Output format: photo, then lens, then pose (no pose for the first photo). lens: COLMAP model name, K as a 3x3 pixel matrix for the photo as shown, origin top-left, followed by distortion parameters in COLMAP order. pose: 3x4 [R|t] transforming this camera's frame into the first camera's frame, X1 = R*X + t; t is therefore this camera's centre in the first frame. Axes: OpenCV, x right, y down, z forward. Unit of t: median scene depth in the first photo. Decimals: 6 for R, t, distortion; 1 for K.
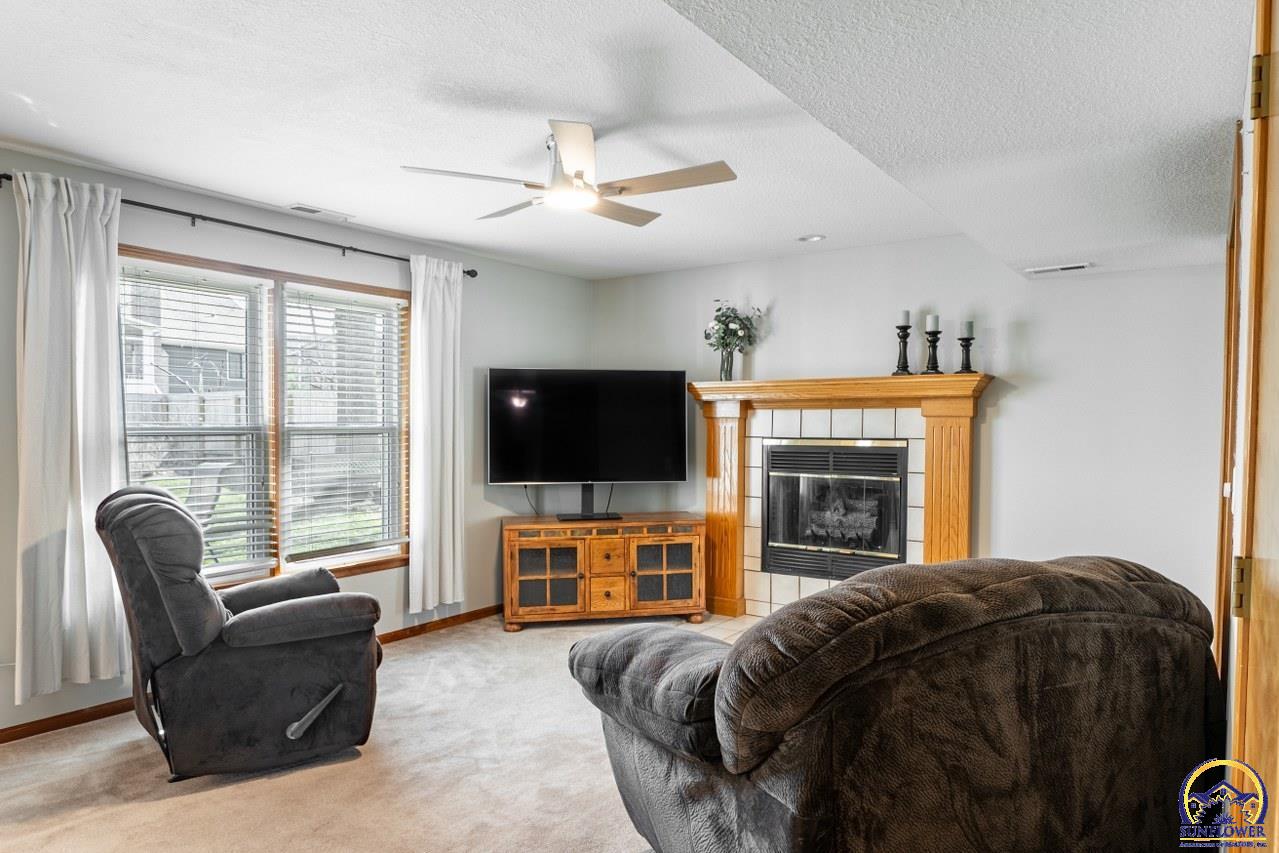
lens RADIAL K [[801.9, 0, 639.5], [0, 801.9, 426.5], [0, 0, 1]] dist [0.000066, 0.000020]
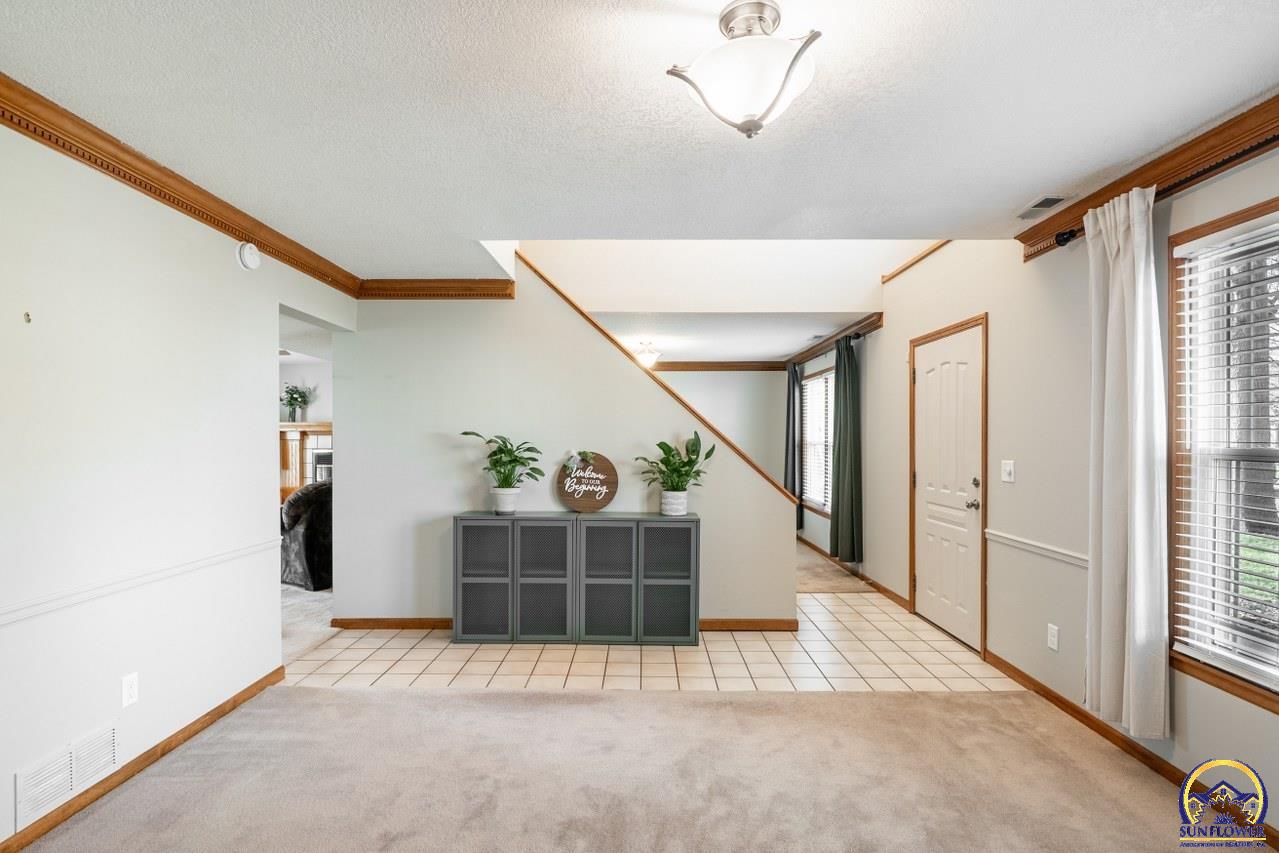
lens RADIAL K [[598.7, 0, 639.5], [0, 598.7, 426.5], [0, 0, 1]] dist [0.001416, 0.000109]
pose [[0.814821, -0.010795, 0.579613, -0.057521], [0.023366, 0.999626, -0.014230, -0.002415], [-0.579242, 0.025138, 0.814768, -0.778058]]
